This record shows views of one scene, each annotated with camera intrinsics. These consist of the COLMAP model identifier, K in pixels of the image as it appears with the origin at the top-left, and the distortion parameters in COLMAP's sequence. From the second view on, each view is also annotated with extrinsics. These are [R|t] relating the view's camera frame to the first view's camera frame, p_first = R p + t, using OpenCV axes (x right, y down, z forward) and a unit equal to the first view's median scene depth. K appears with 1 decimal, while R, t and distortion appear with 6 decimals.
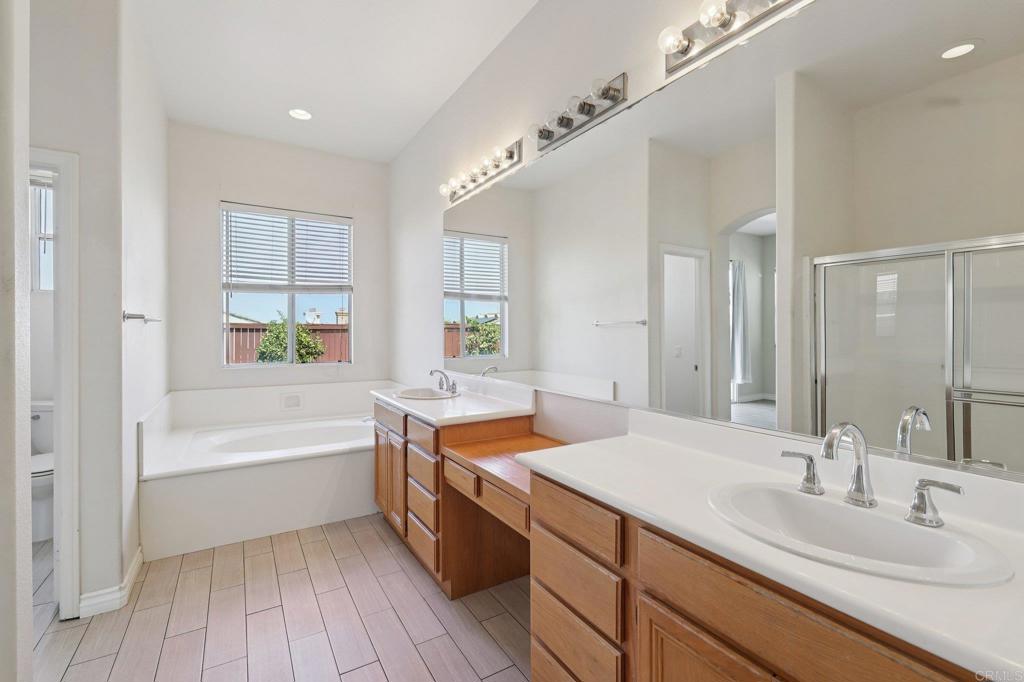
lens RADIAL K [[448.1, 0, 514.2], [0, 448.1, 335.5], [0, 0, 1]] dist [0.003858, -0.001216]
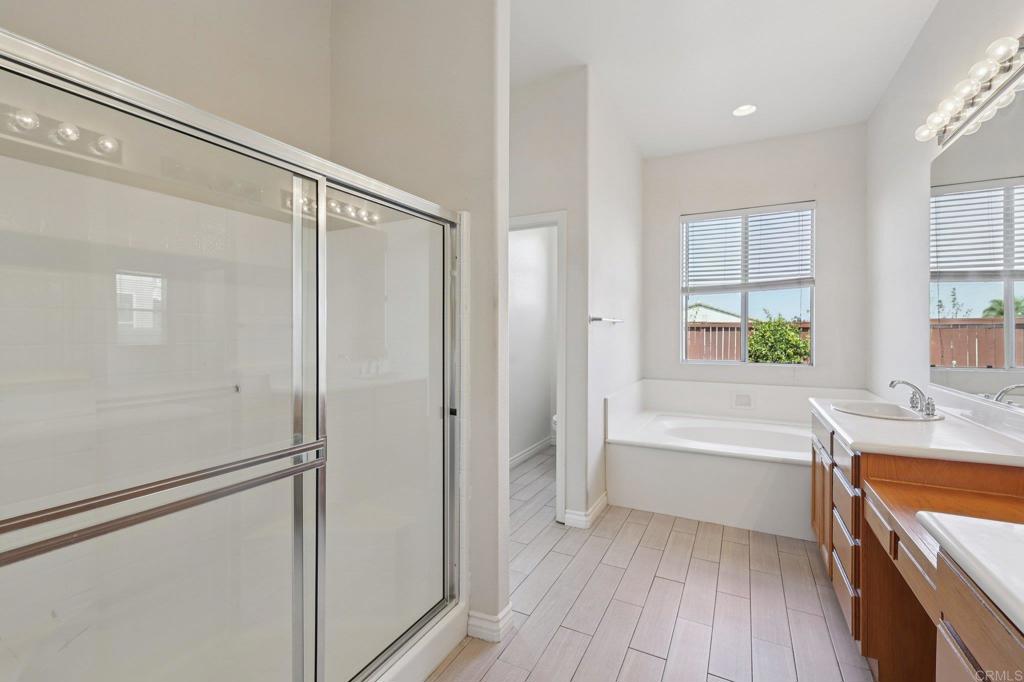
lens RADIAL K [[448.1, 0, 512.8], [0, 448.1, 336.8], [0, 0, 1]] dist [0.003858, -0.001216]
pose [[0.509767, 0.009114, -0.860264, 0.135322], [-0.004360, 0.999958, 0.008010, 0.000395], [0.860301, -0.000333, 0.509786, 0.065303]]
